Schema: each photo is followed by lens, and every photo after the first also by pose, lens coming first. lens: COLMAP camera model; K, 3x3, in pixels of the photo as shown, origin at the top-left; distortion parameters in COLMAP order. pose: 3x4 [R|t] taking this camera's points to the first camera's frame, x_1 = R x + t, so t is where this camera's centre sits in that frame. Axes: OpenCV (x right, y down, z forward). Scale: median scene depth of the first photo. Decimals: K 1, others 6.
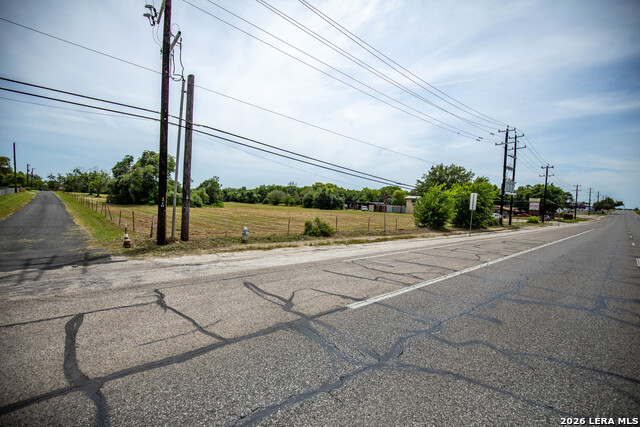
lens RADIAL K [[289.9, 0, 320.0], [0, 289.9, 213.5], [0, 0, 1]] dist [-0.021425, 0.000345]
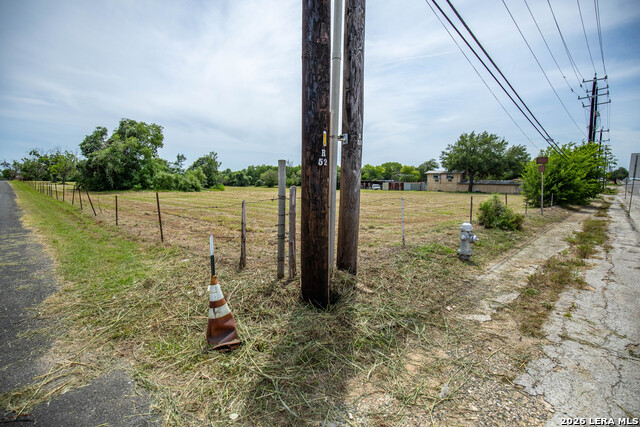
lens RADIAL K [[301.3, 0, 316.2], [0, 301.3, 214.5], [0, 0, 1]] dist [-0.034857, 0.010277]
pose [[0.998284, -0.039975, 0.042800, -0.097637], [0.037177, 0.997239, 0.064288, 0.000455], [-0.045252, -0.062586, 0.997013, 0.123916]]
